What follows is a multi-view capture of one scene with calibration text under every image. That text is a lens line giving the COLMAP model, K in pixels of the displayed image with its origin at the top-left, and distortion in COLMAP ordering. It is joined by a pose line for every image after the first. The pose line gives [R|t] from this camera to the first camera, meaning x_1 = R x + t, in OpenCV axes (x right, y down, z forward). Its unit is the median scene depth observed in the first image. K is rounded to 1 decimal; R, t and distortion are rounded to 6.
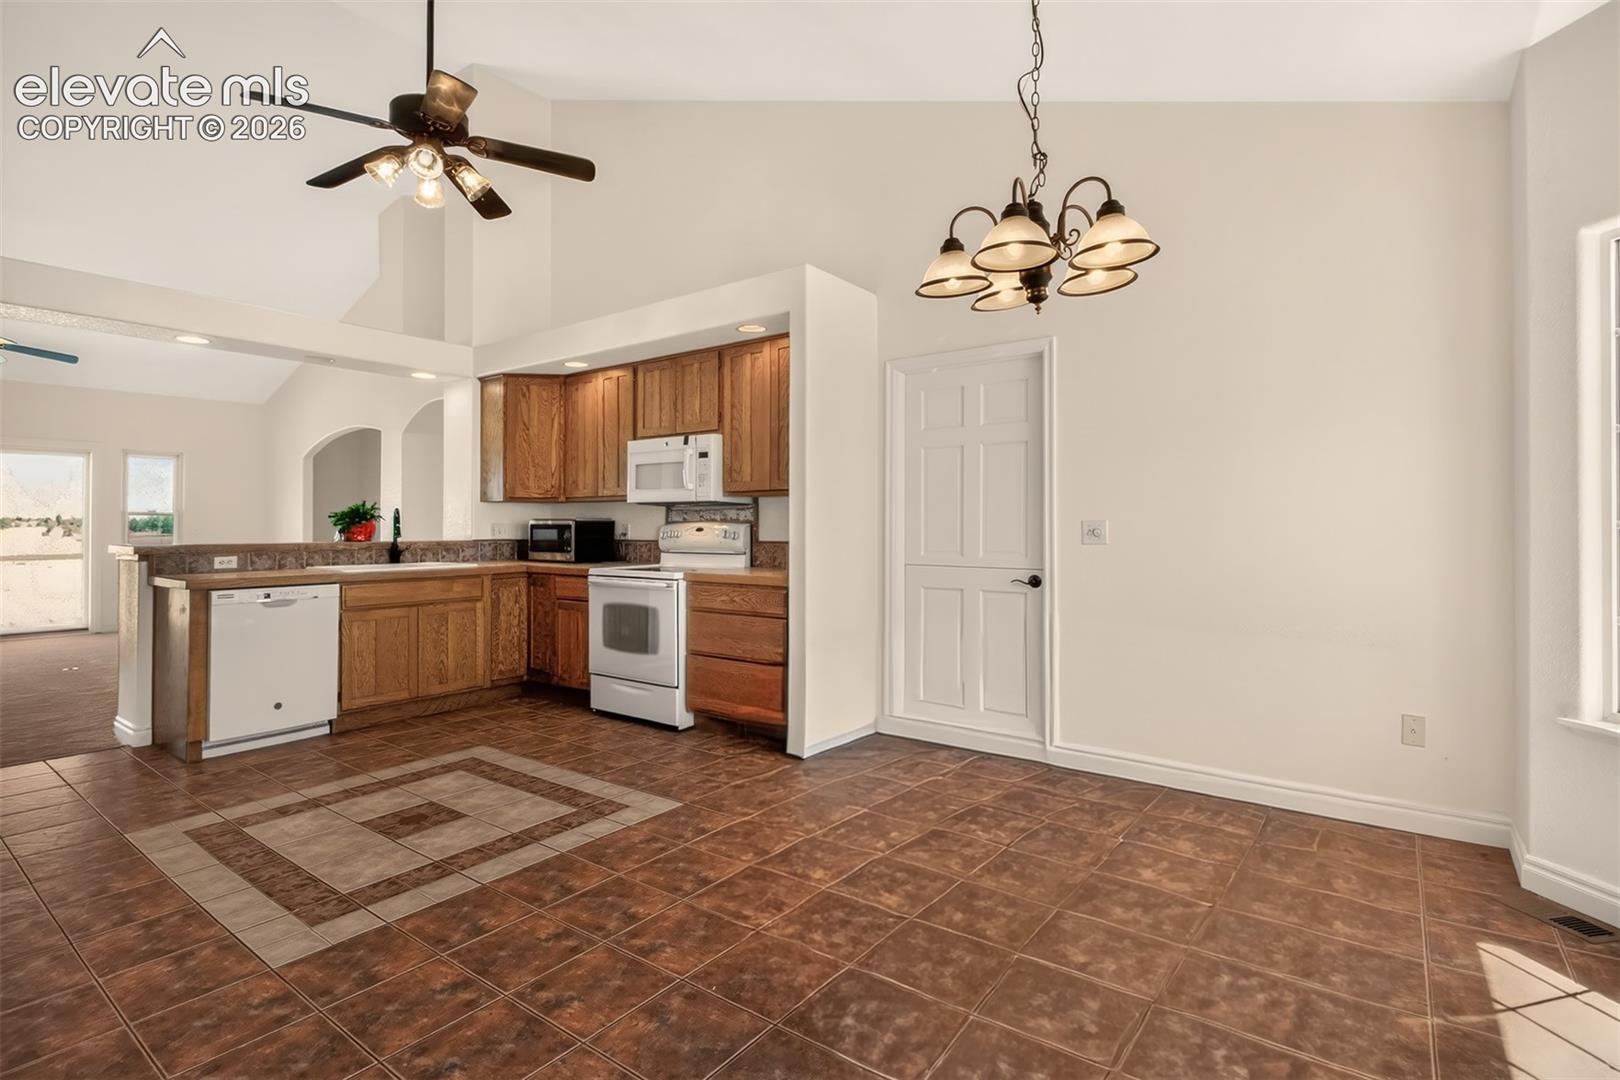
lens RADIAL K [[771.3, 0, 811.8], [0, 771.3, 528.9], [0, 0, 1]] dist [-0.008830, -0.004427]
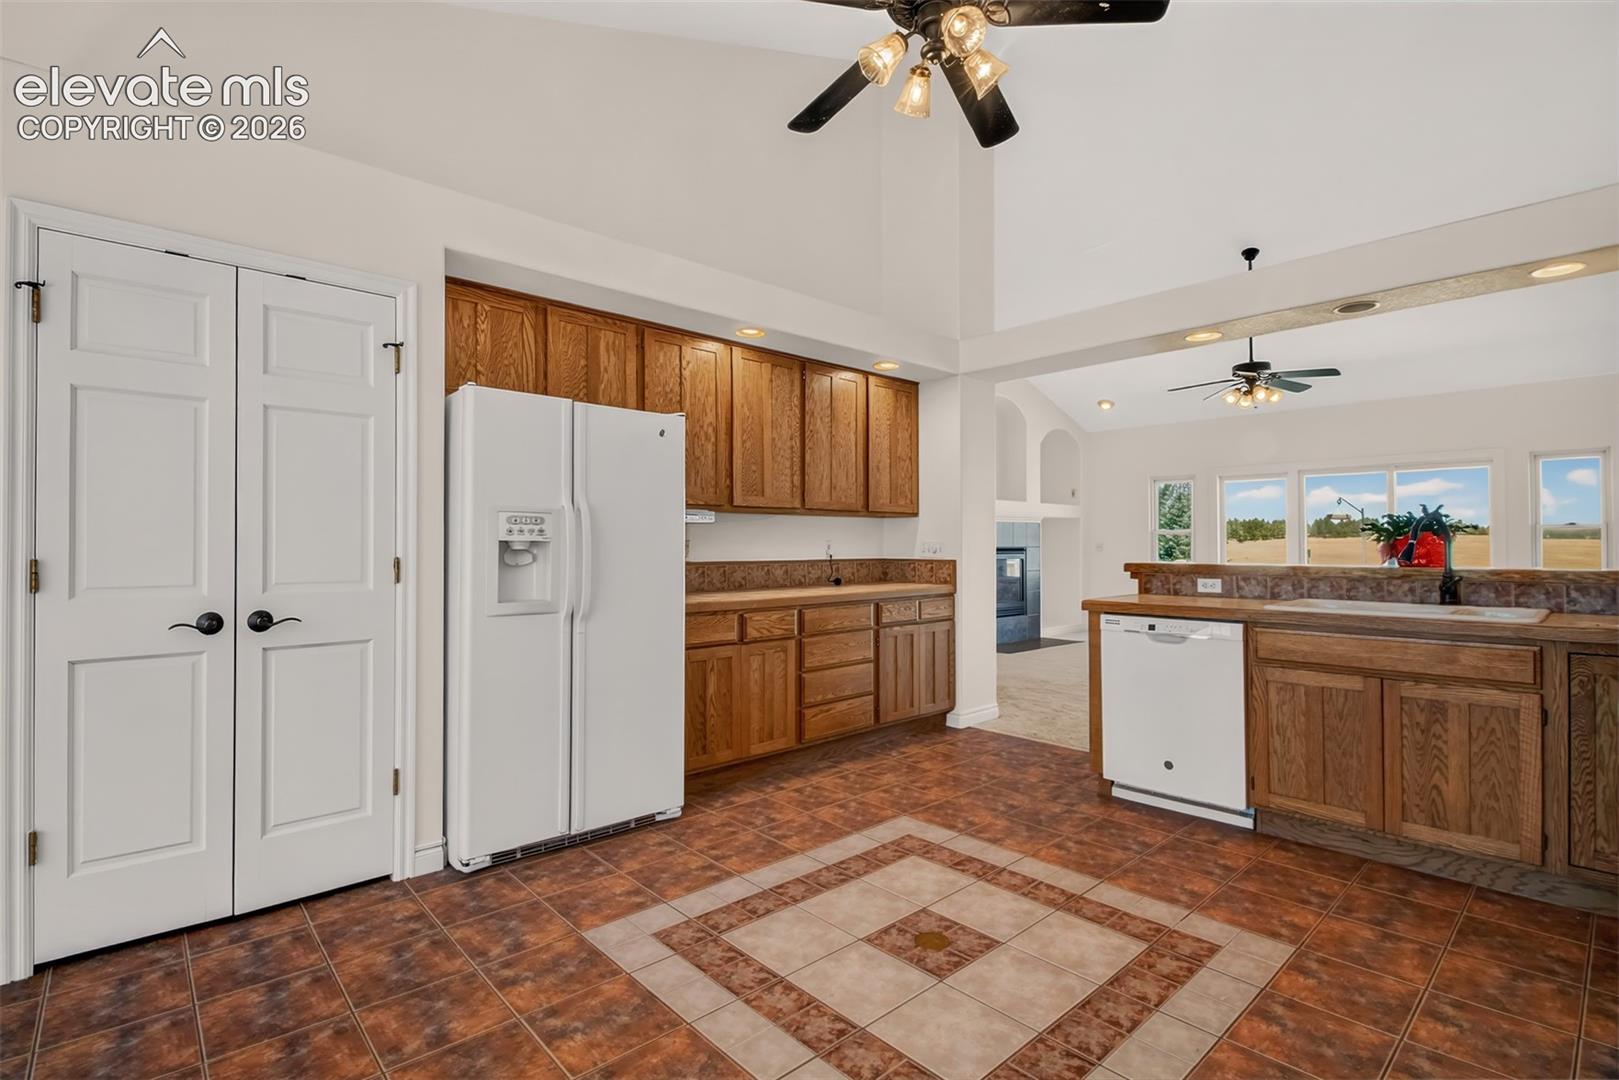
lens RADIAL K [[770.8, 0, 809.1], [0, 770.8, 540.5], [0, 0, 1]] dist [-0.008830, -0.004427]
pose [[-0.195458, -0.001840, -0.980710, 0.220483], [-0.005469, 0.999985, -0.000787, -0.004441], [0.980697, 0.005210, -0.195465, 0.989233]]
